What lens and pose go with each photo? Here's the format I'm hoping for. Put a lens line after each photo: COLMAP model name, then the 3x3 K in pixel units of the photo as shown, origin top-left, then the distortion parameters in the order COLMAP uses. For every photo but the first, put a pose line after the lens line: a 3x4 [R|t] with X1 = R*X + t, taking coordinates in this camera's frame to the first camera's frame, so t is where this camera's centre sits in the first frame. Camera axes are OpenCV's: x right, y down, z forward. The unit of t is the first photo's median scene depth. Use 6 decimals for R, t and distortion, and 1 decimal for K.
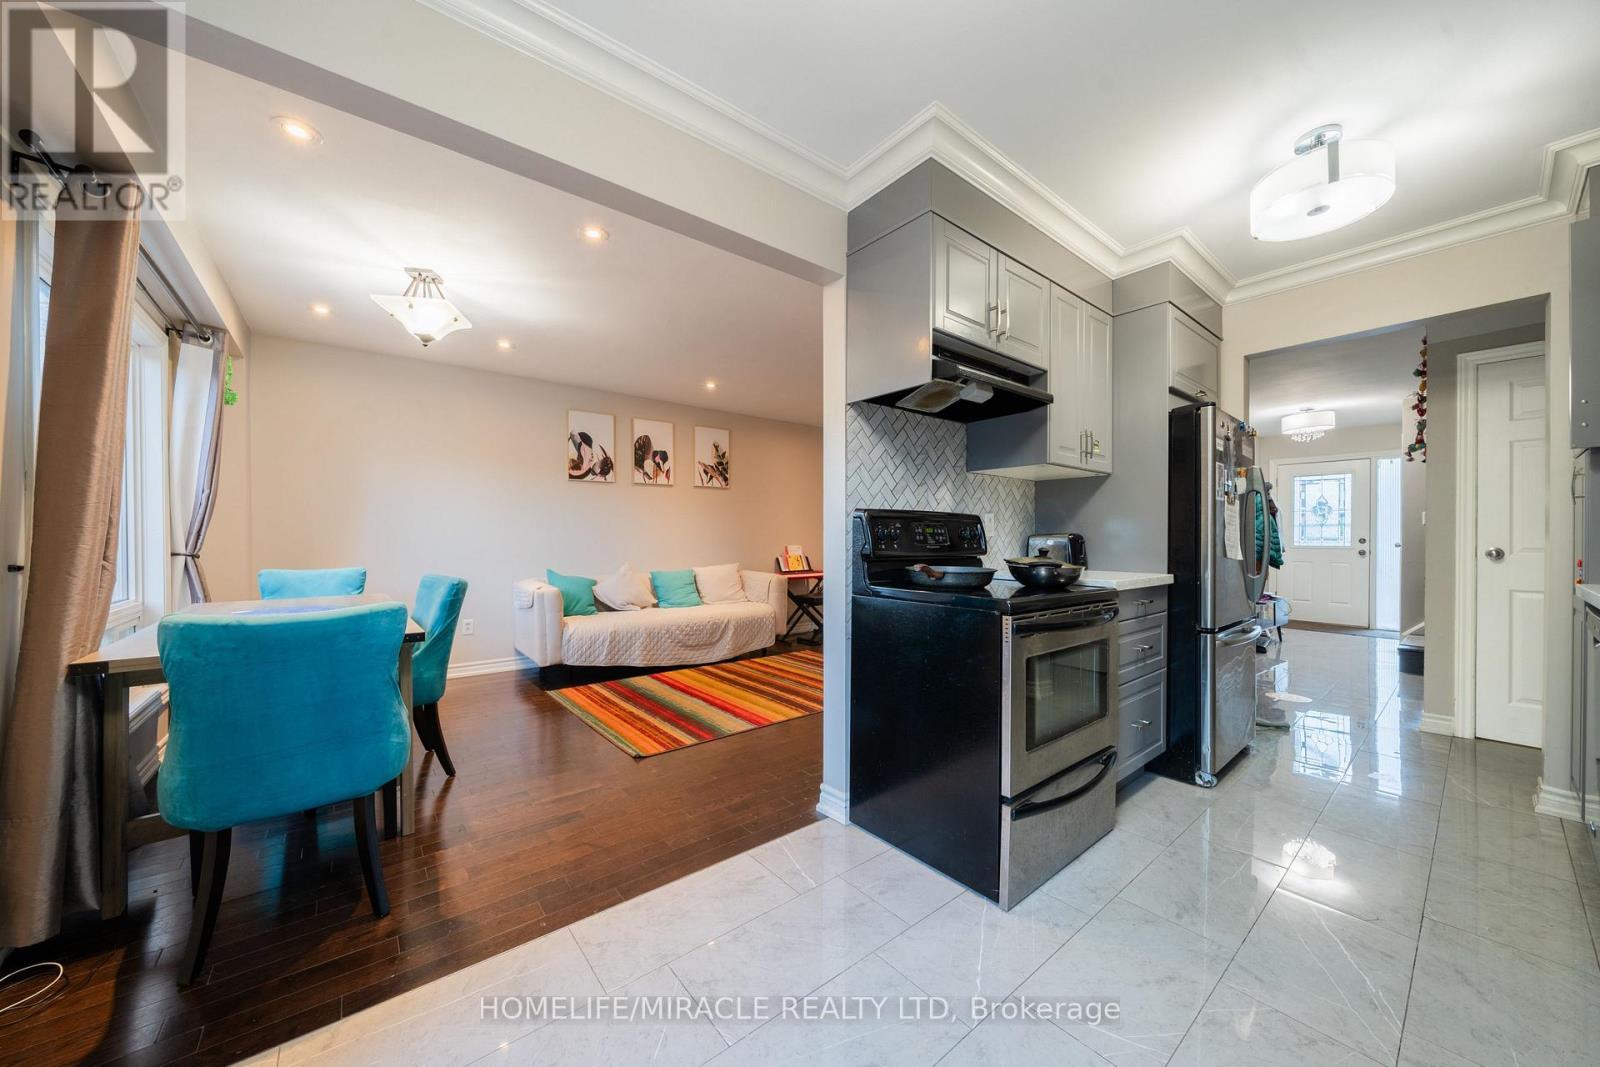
lens RADIAL K [[551.1, 0, 776.2], [0, 551.1, 537.9], [0, 0, 1]] dist [-0.003234, -0.000200]
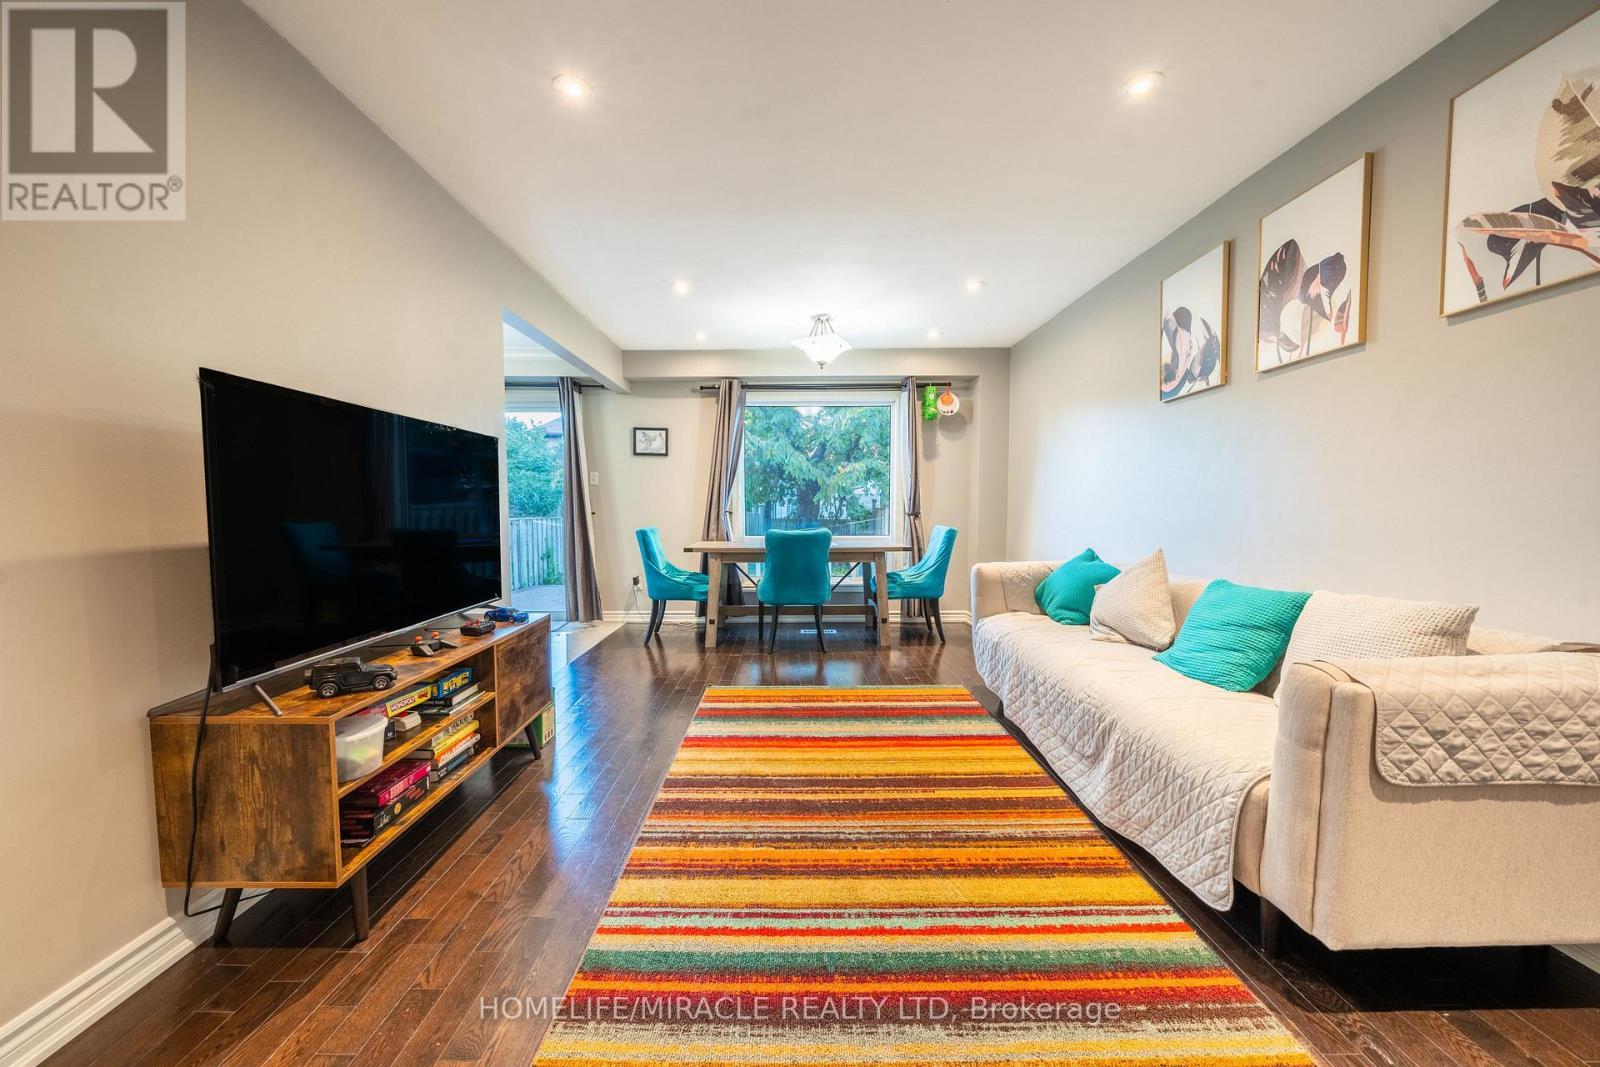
lens RADIAL K [[551.1, 0, 799.6], [0, 551.1, 531.6], [0, 0, 1]] dist [-0.003234, -0.000200]
pose [[-0.589962, 0.036893, -0.806588, 0.318246], [-0.001221, 0.998914, 0.046584, 0.004914], [0.807430, 0.028468, -0.589276, 1.015216]]
